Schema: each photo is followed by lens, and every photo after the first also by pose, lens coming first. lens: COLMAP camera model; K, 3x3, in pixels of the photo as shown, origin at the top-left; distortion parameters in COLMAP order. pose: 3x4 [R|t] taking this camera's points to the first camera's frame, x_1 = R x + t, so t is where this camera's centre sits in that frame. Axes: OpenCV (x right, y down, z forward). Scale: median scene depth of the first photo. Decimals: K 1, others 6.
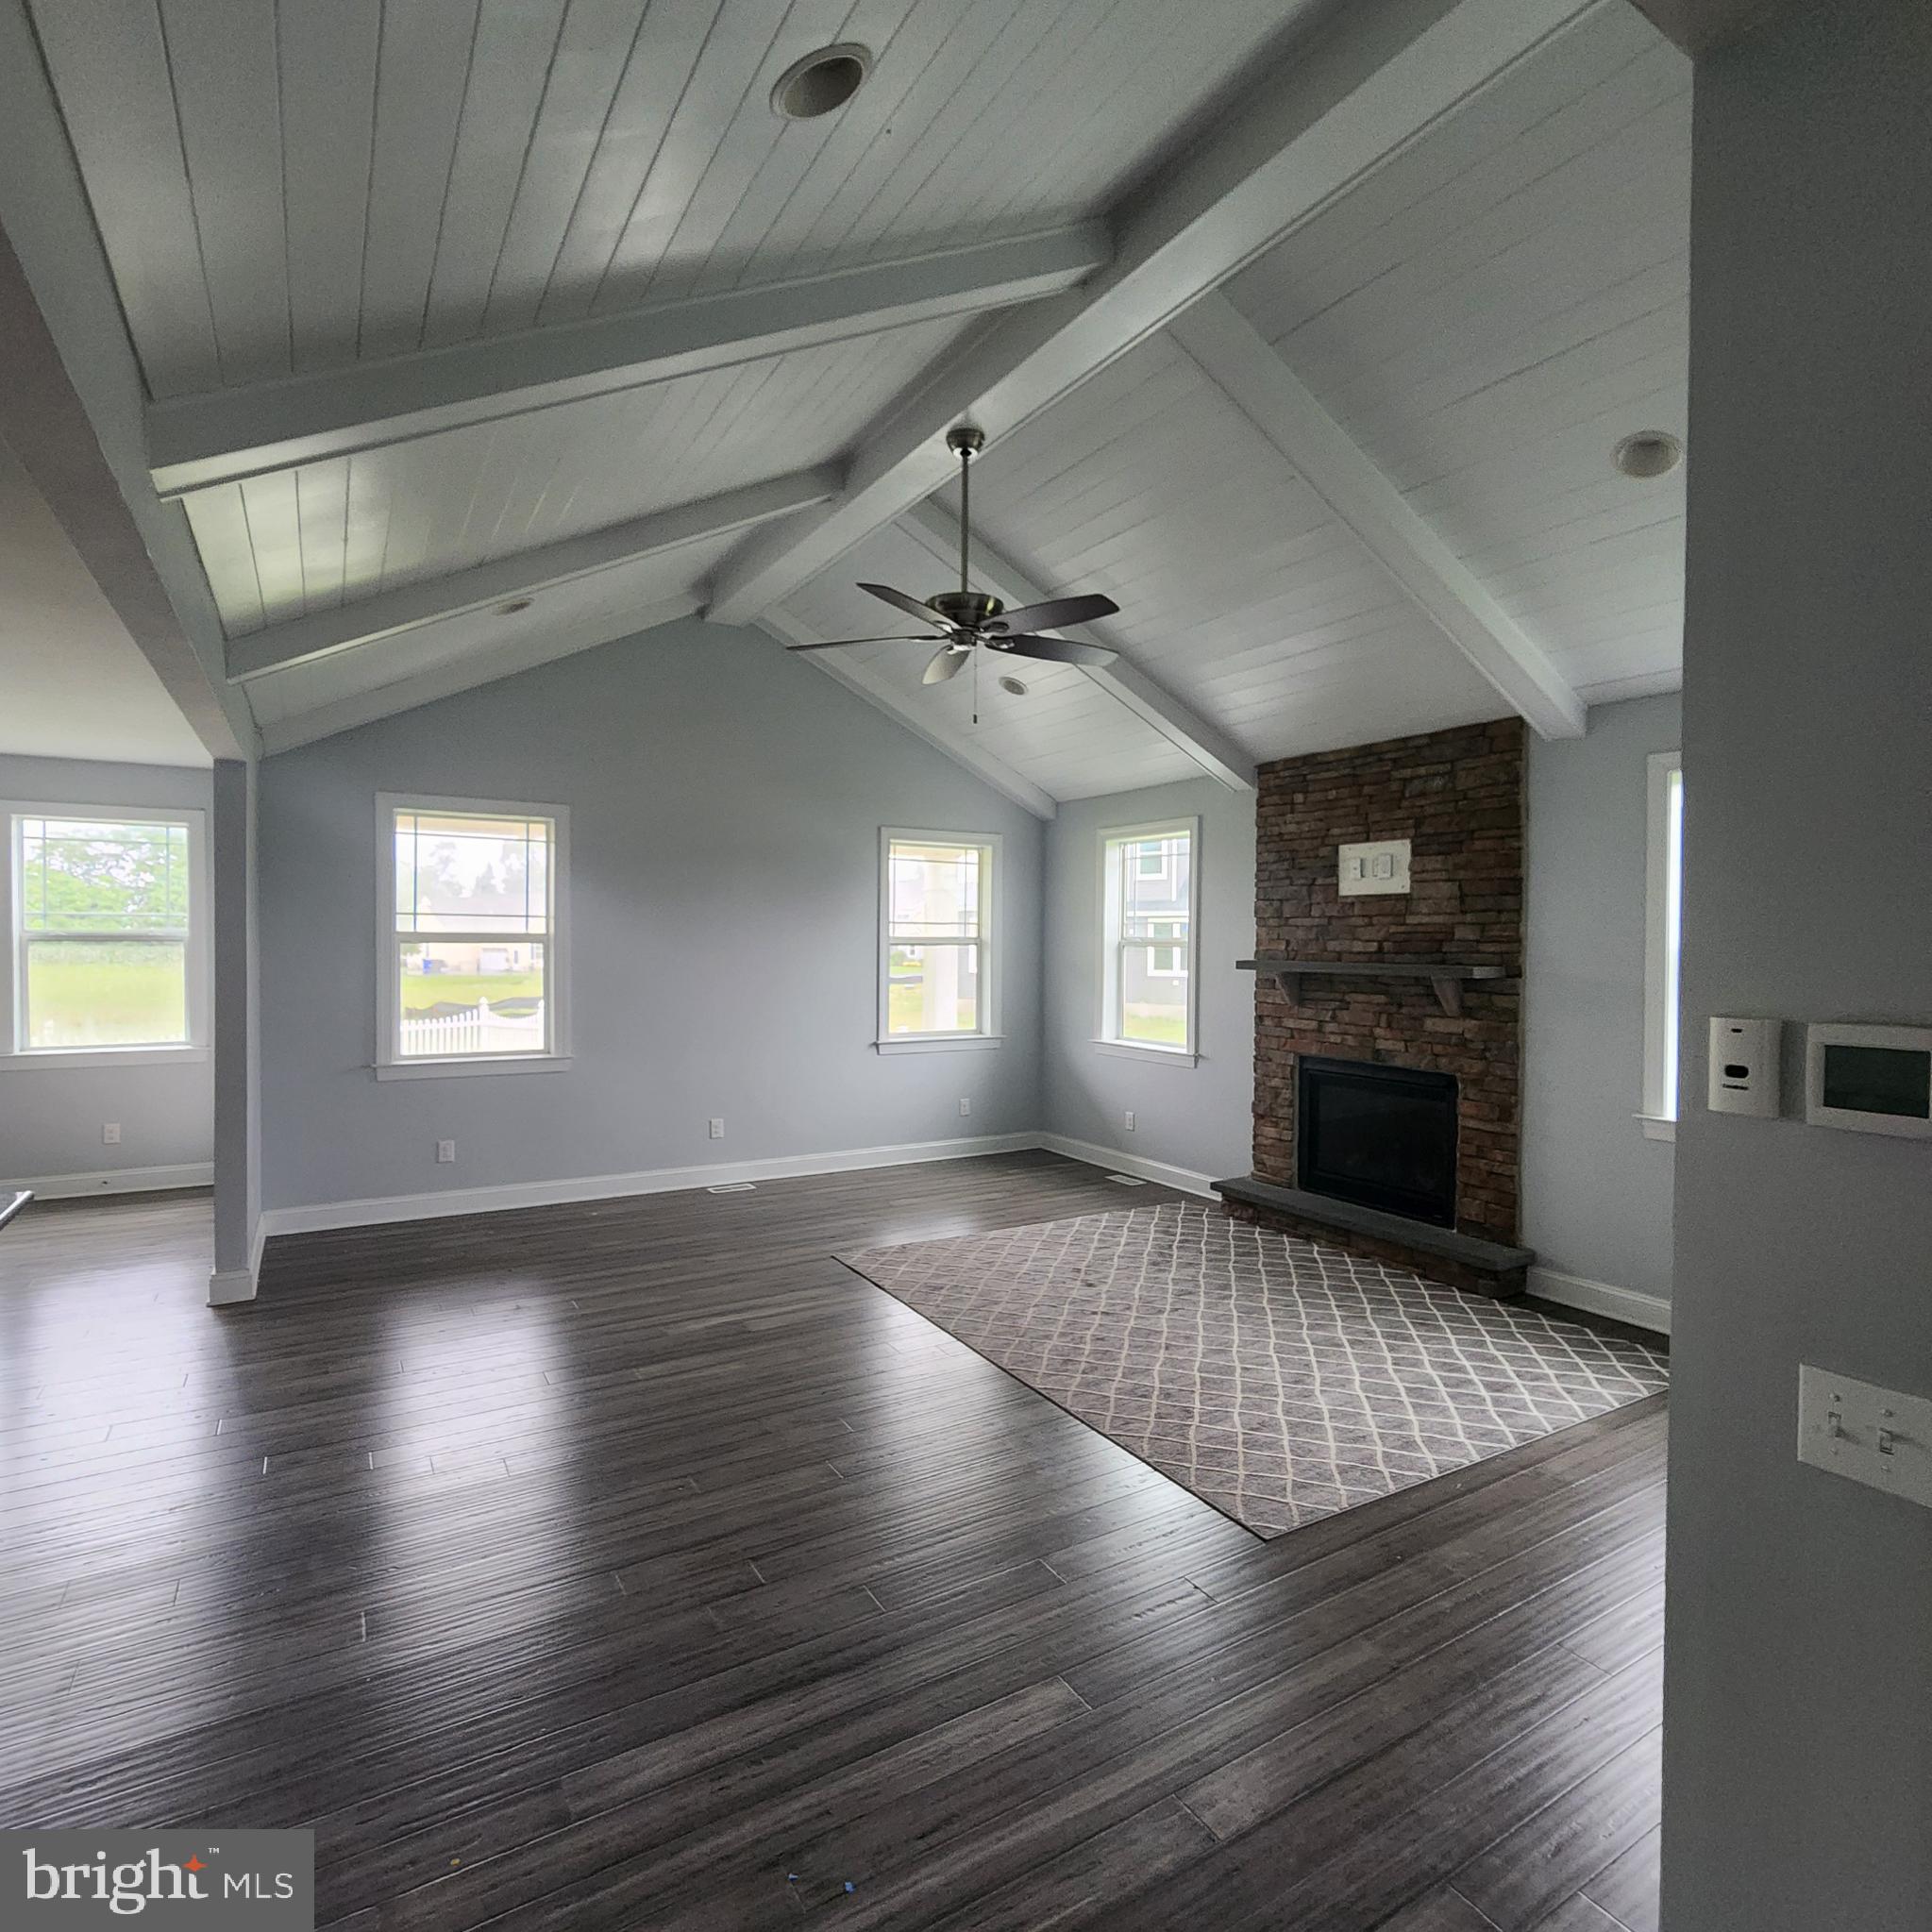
lens RADIAL K [[1048.9, 0, 971.4], [0, 1048.9, 964.4], [0, 0, 1]] dist [-0.005156, -0.004535]
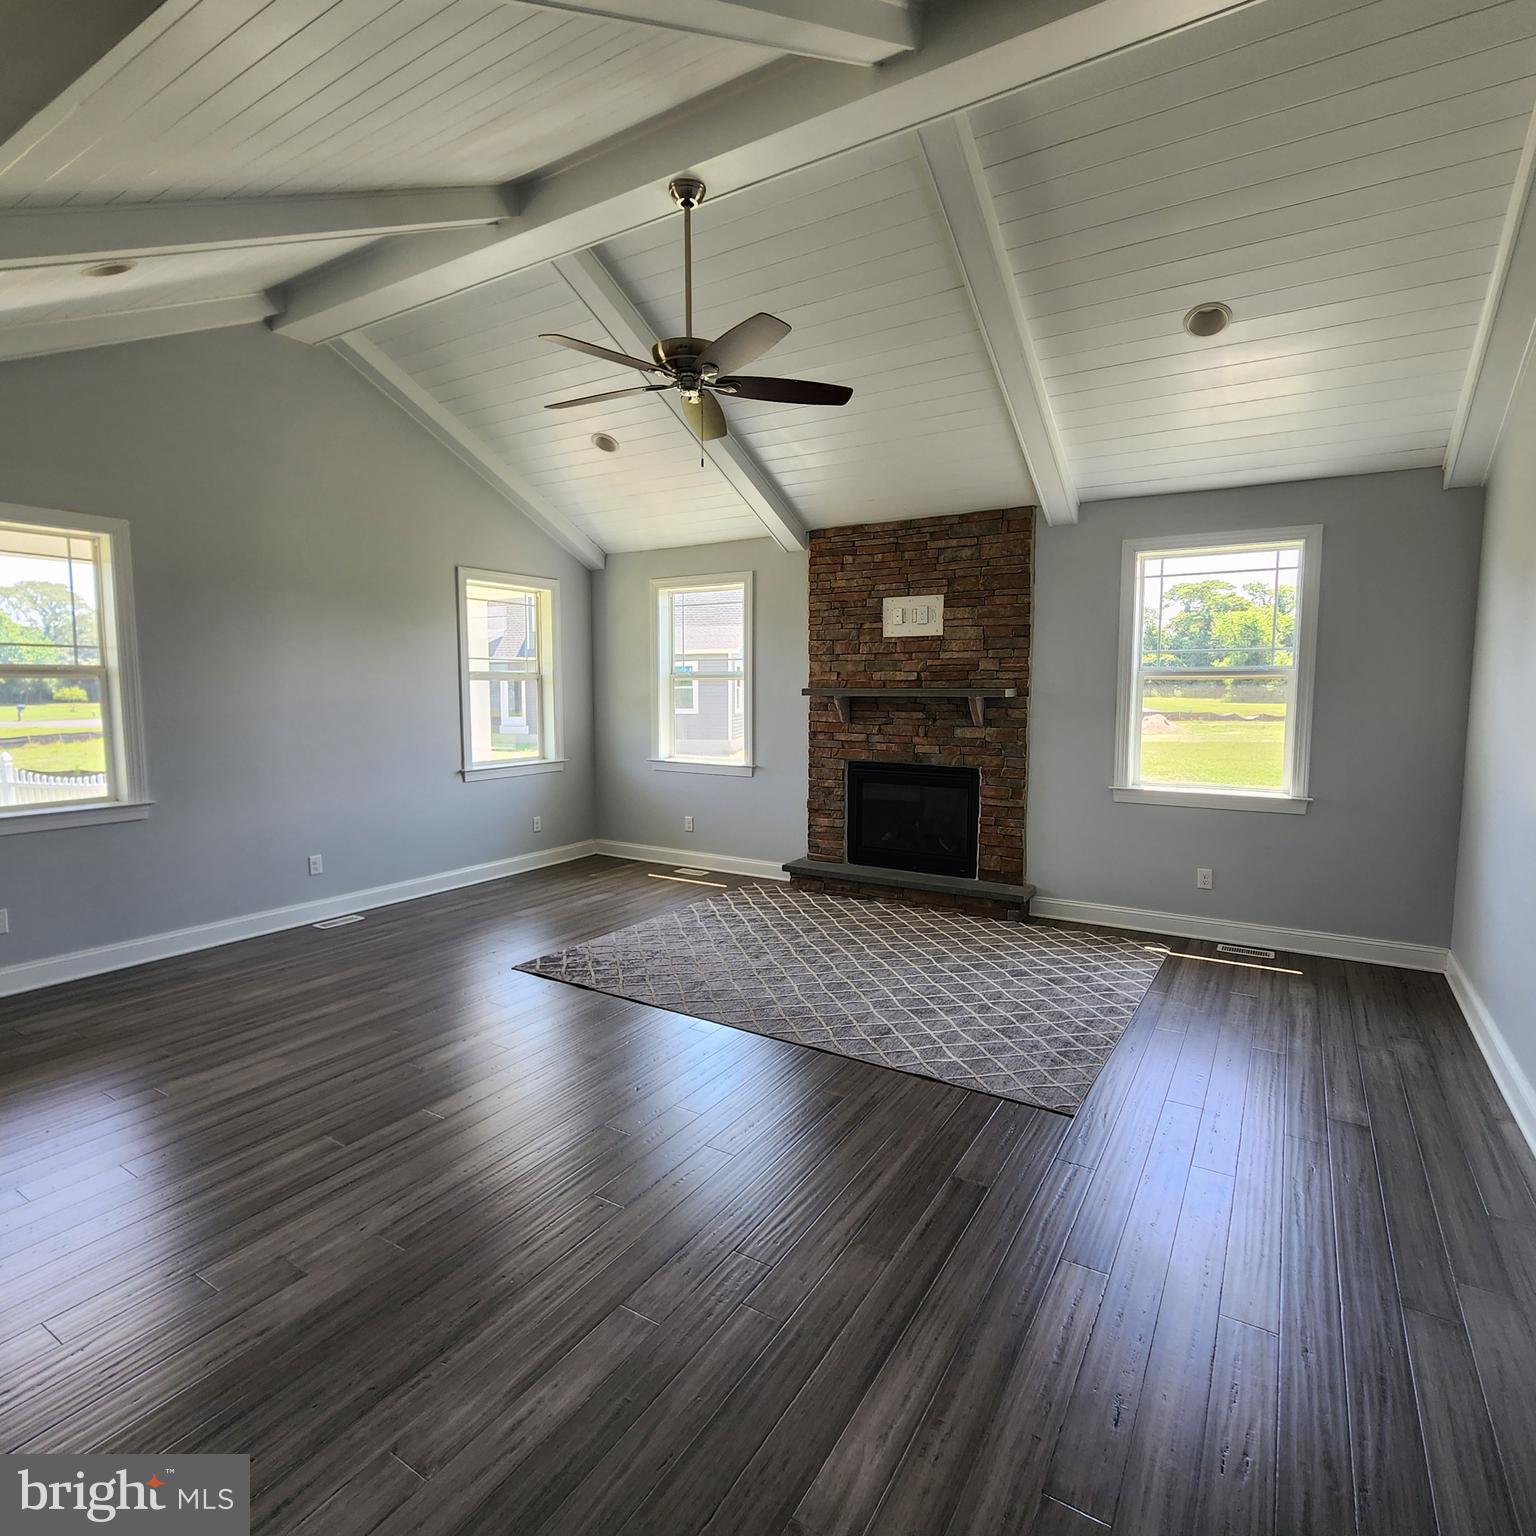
lens RADIAL K [[833.9, 0, 763.6], [0, 833.9, 767.3], [0, 0, 1]] dist [-0.005156, -0.004535]
pose [[0.891195, -0.051572, 0.450680, -0.271571], [0.017287, 0.996656, 0.079864, 0.011126], [-0.453291, -0.063384, 0.889106, 0.141766]]
